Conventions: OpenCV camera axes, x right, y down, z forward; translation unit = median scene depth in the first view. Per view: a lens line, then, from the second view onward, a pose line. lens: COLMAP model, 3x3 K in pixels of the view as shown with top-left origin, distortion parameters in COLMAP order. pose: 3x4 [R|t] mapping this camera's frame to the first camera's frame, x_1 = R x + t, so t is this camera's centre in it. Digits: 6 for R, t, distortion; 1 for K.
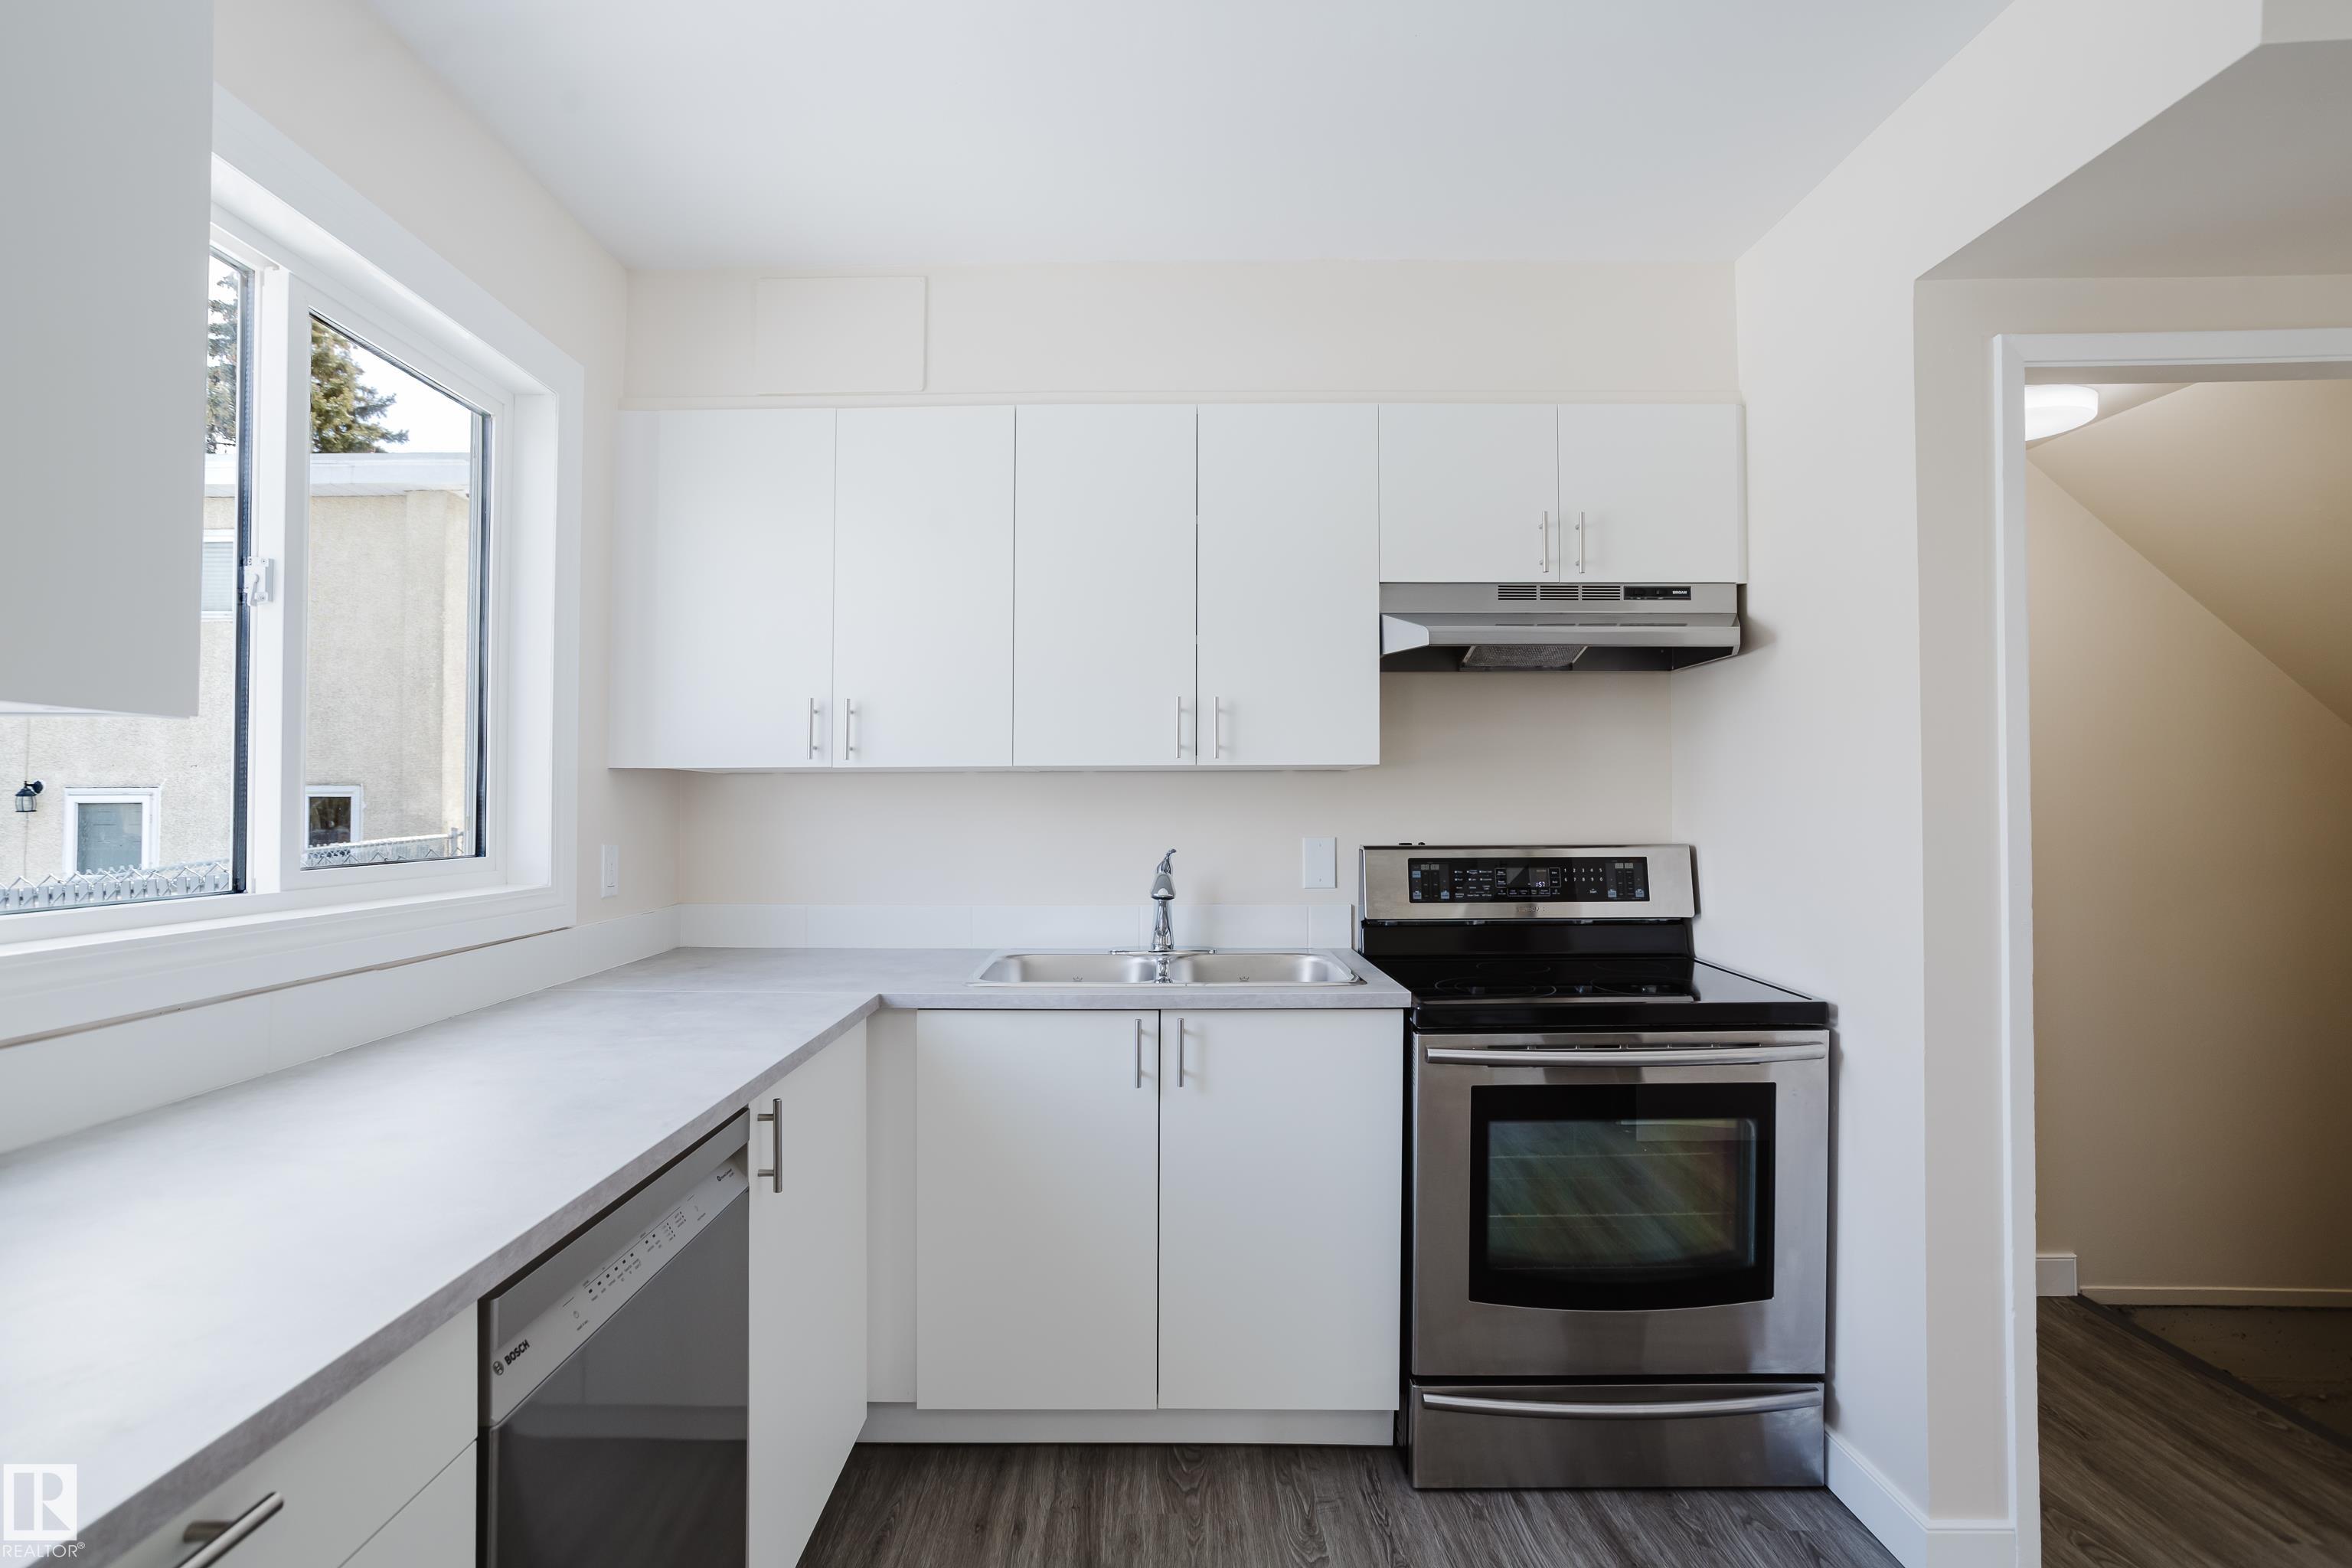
lens RADIAL K [[1150.9, 0, 1141.8], [0, 1150.9, 791.9], [0, 0, 1]] dist [-0.048650, 0.029806]
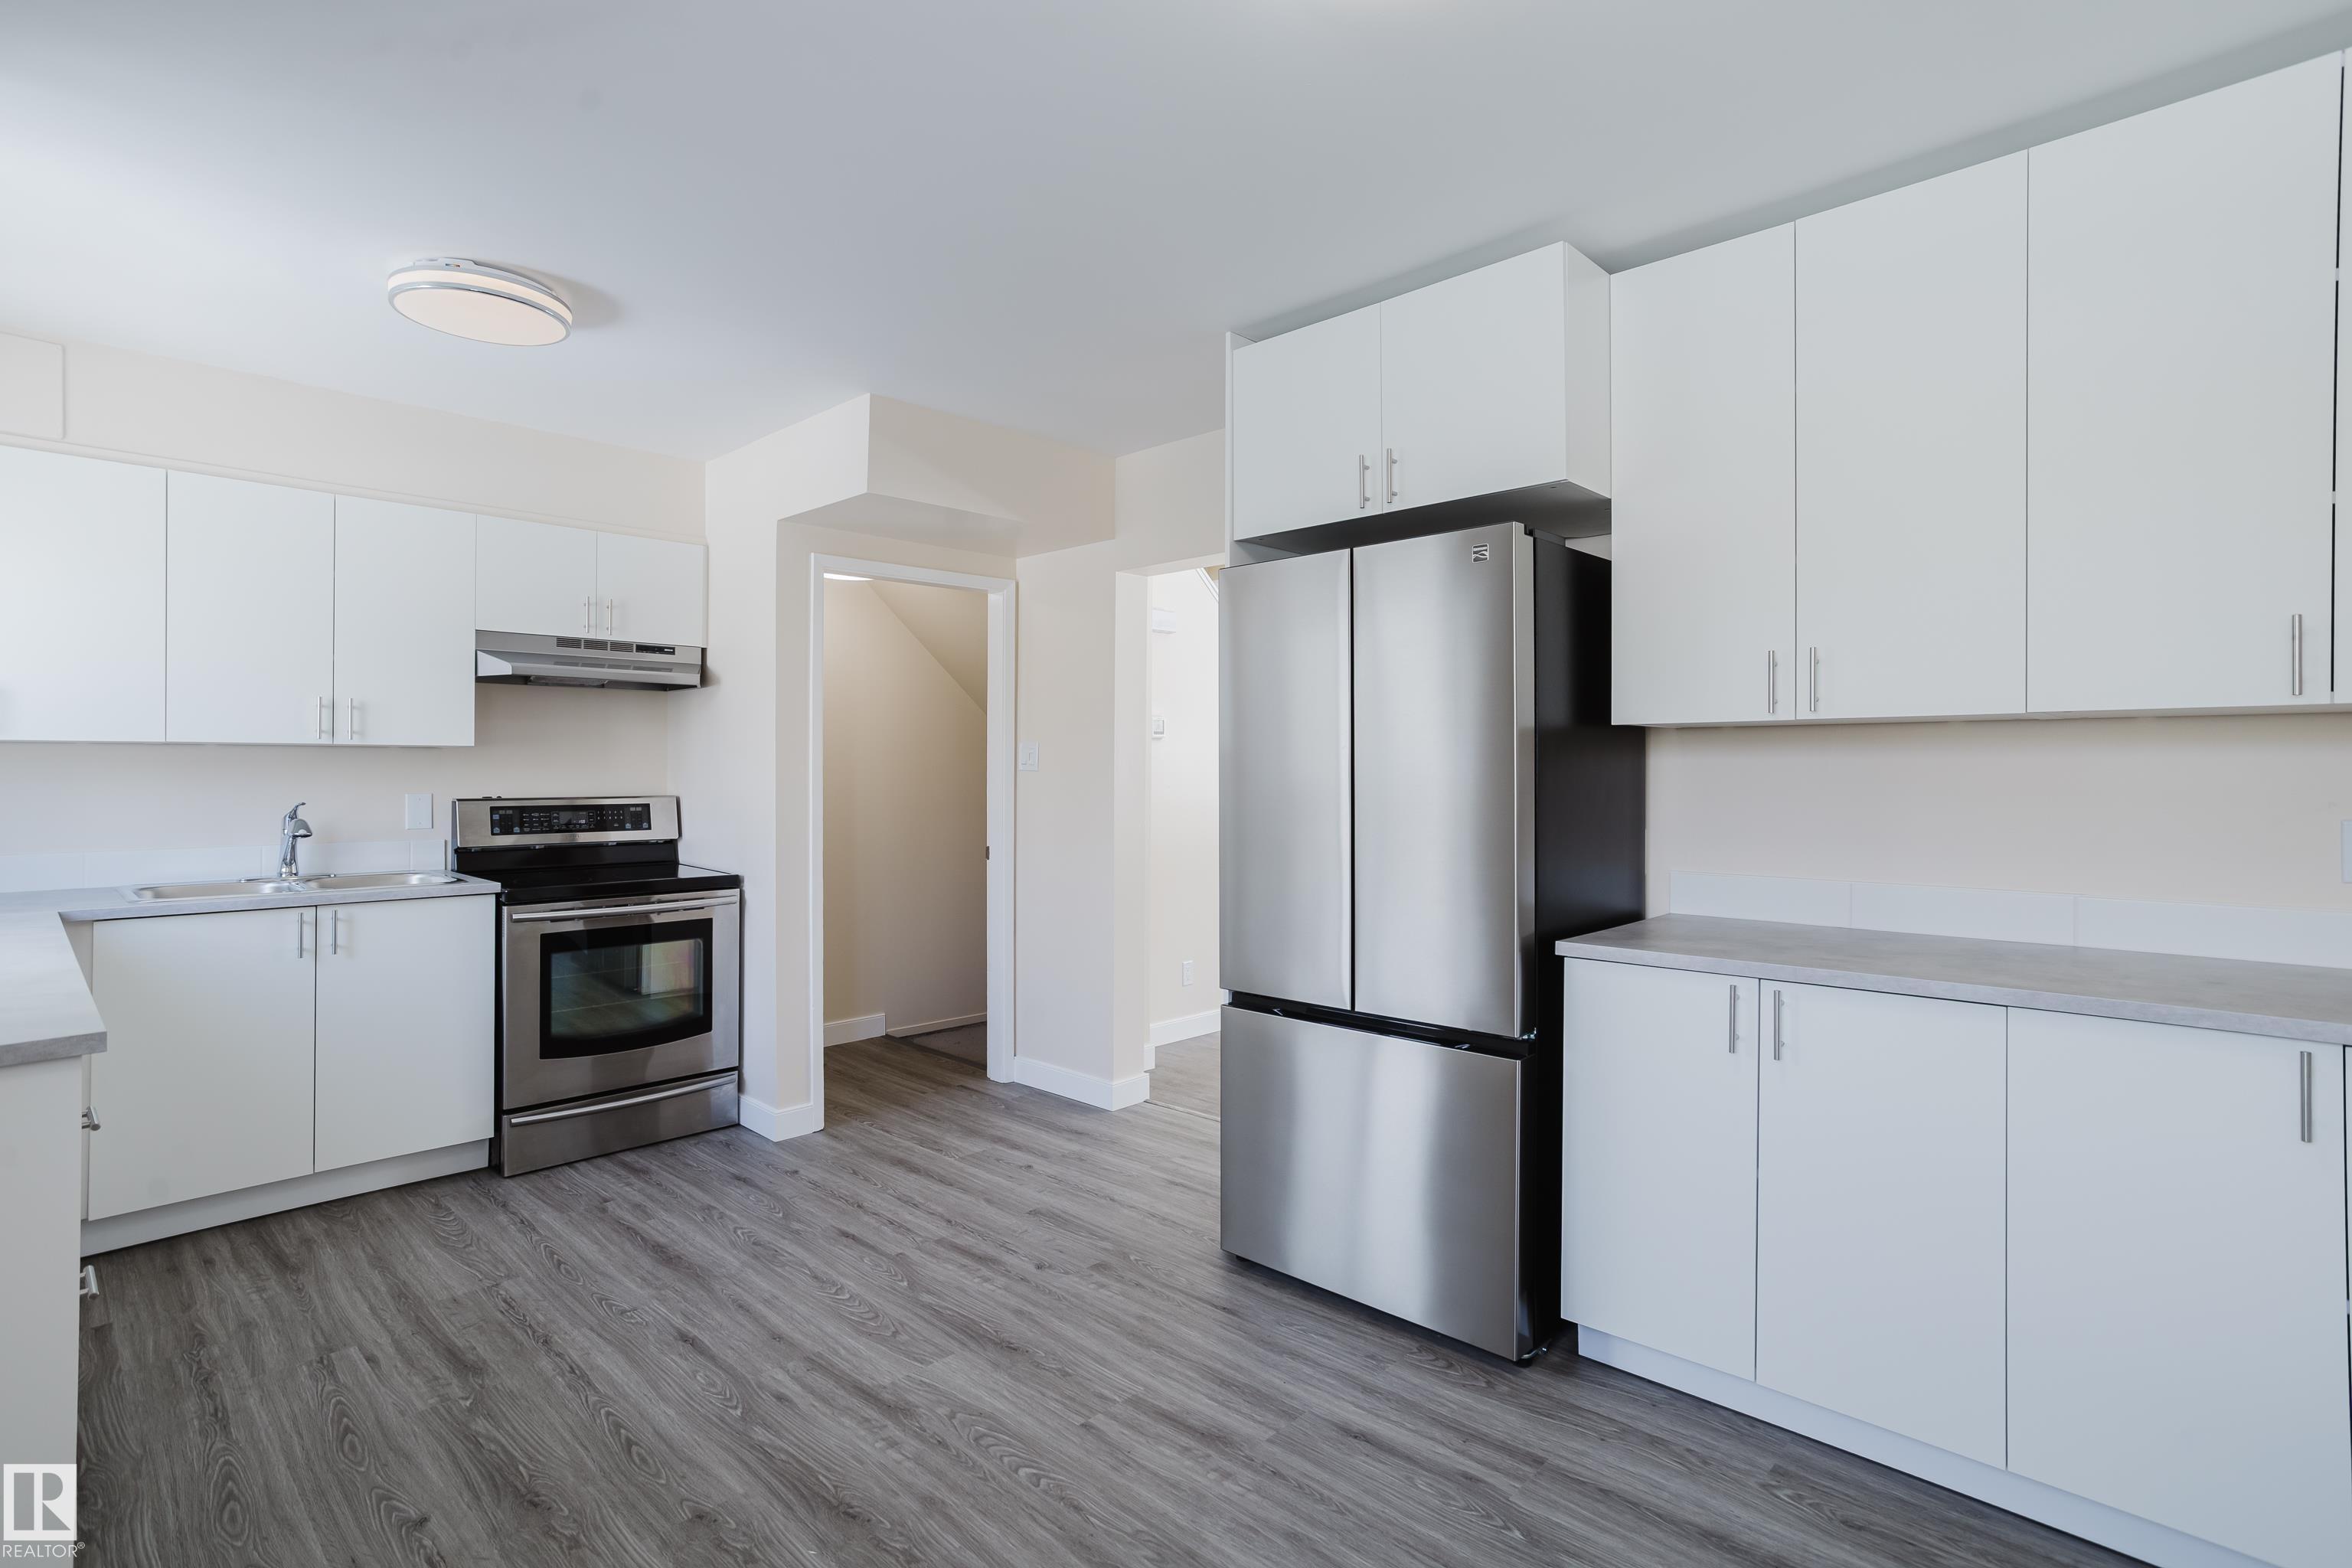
lens RADIAL K [[1135.3, 0, 1179.3], [0, 1135.3, 771.4], [0, 0, 1]] dist [-0.049794, 0.029315]
pose [[0.678304, 0.003154, 0.734775, -0.267021], [-0.012054, 0.999904, 0.006836, -0.011163], [-0.734682, -0.013494, 0.678277, -0.759649]]
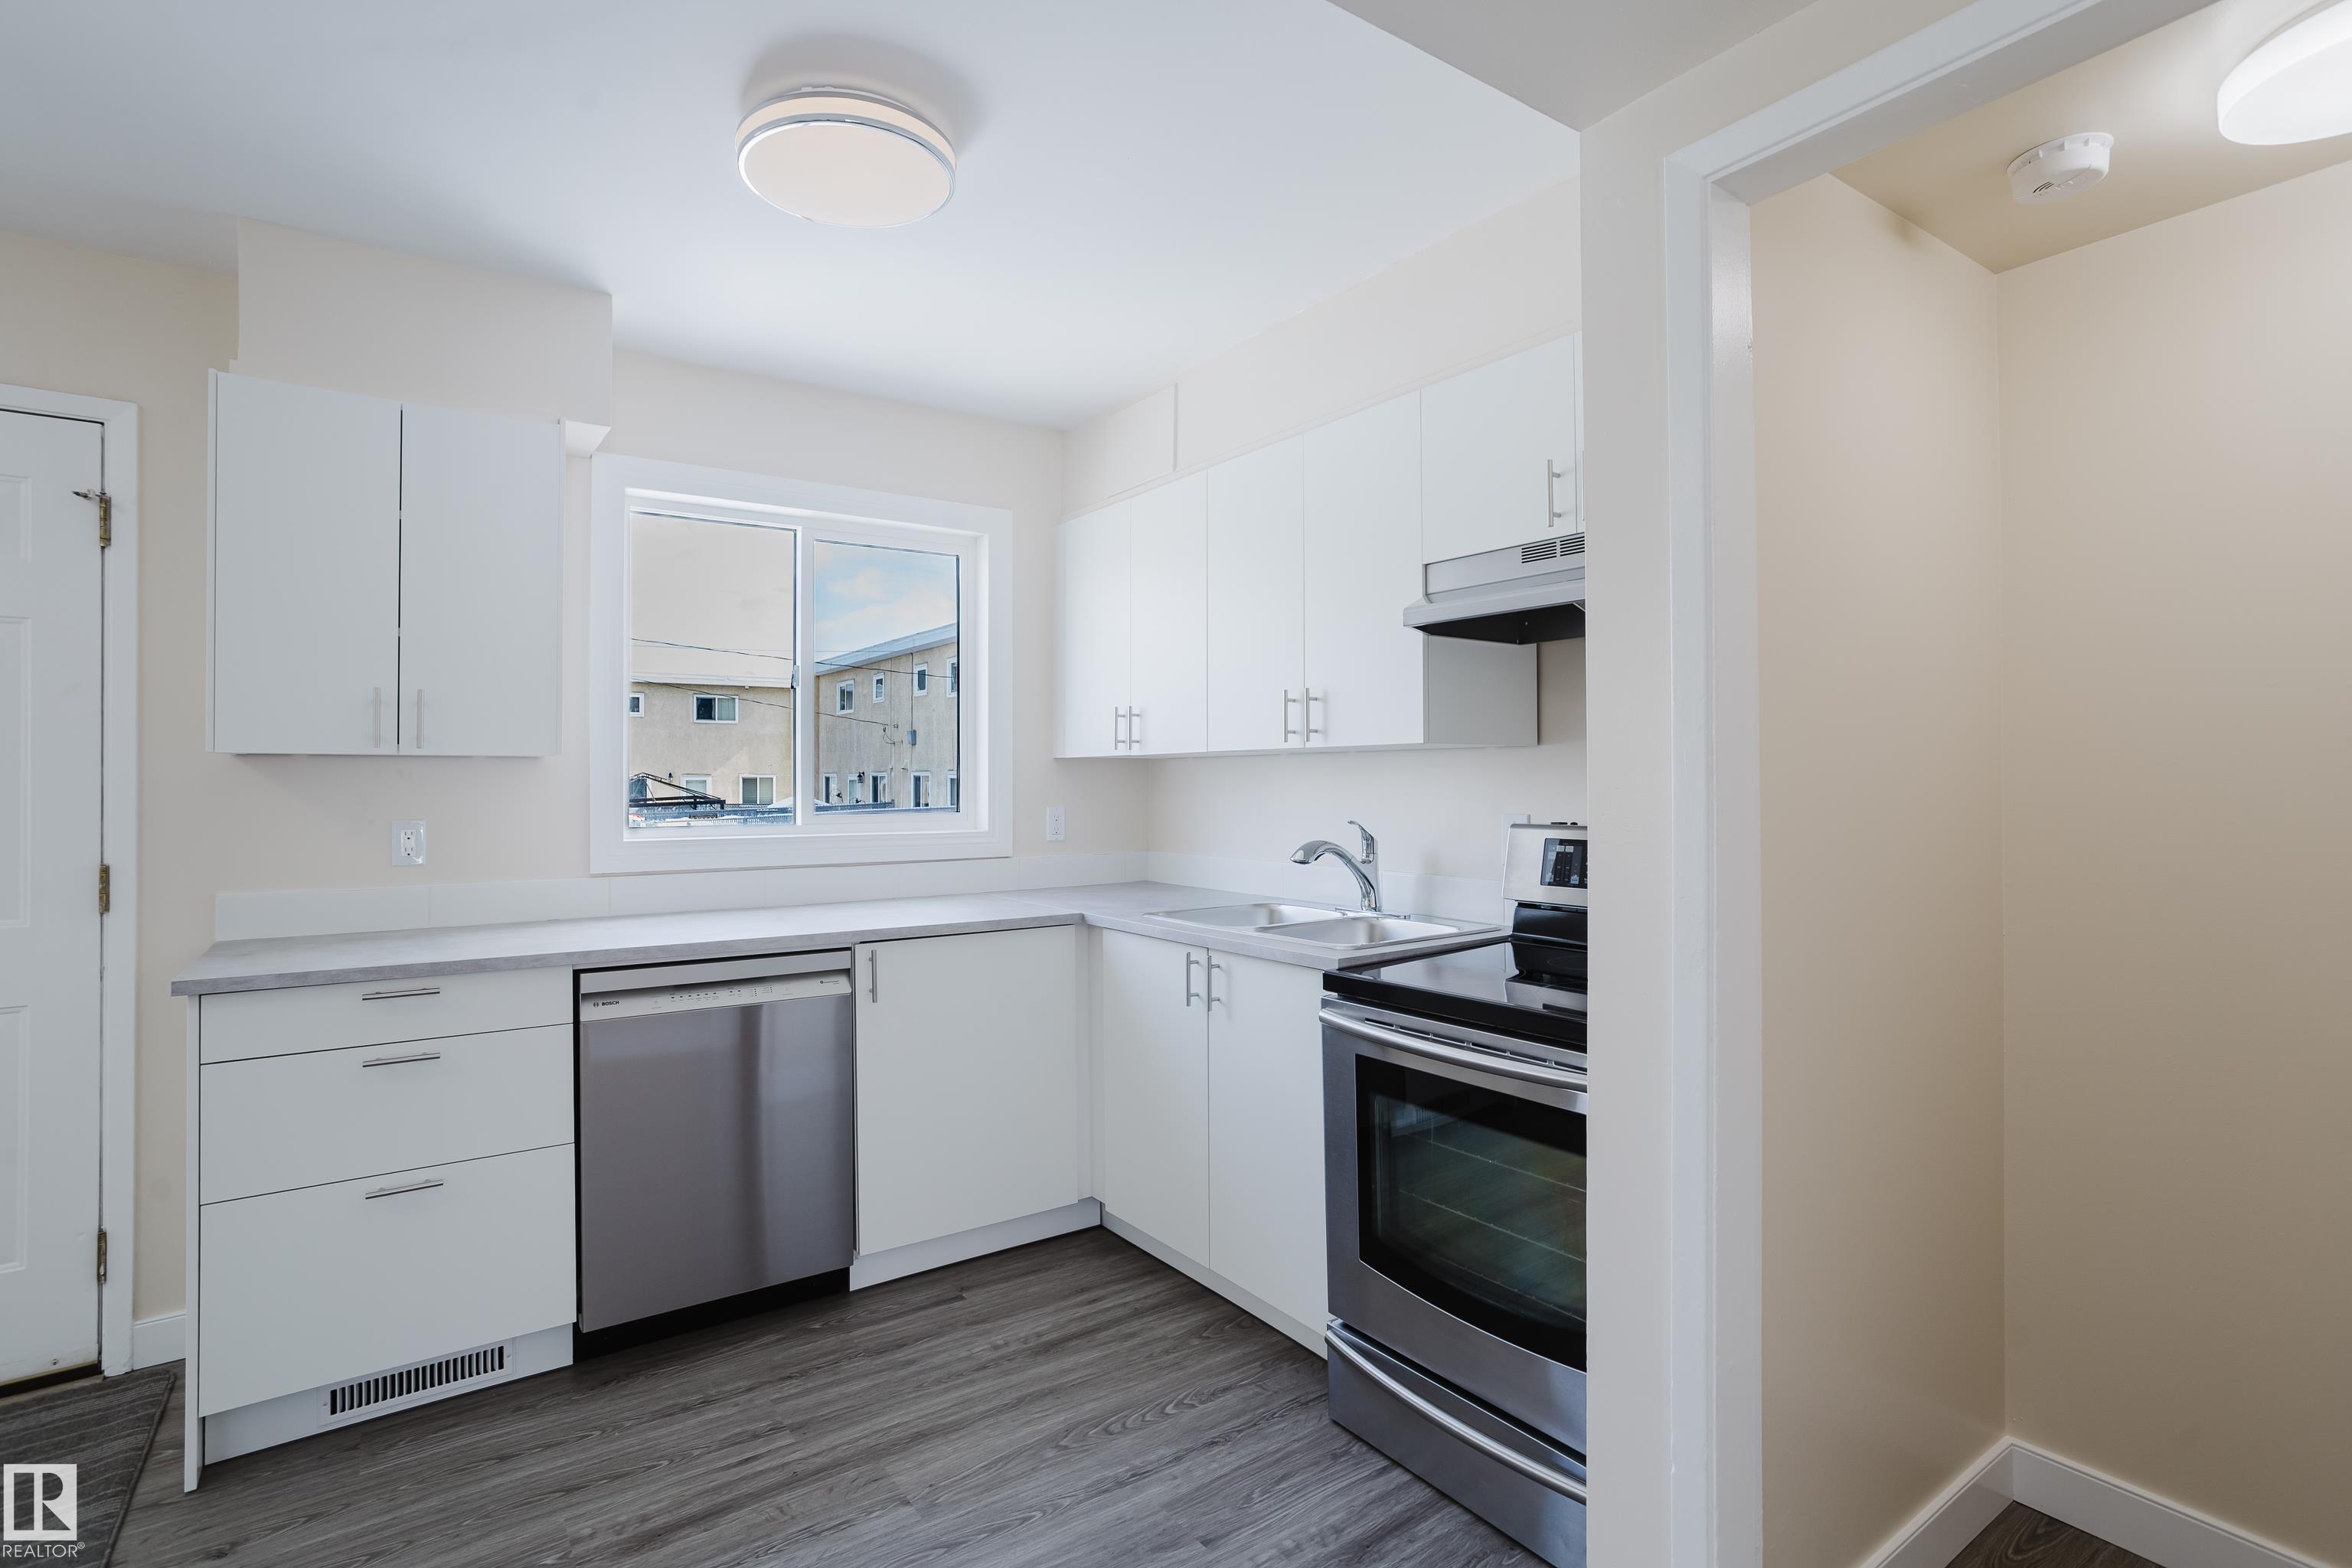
lens RADIAL K [[1143.0, 0, 1167.2], [0, 1143.0, 776.1], [0, 0, 1]] dist [-0.036560, 0.026719]
pose [[0.580444, -0.001870, -0.814298, 0.914679], [0.013322, 0.999885, 0.007200, -0.004890], [0.814191, -0.015027, 0.580403, 0.228231]]
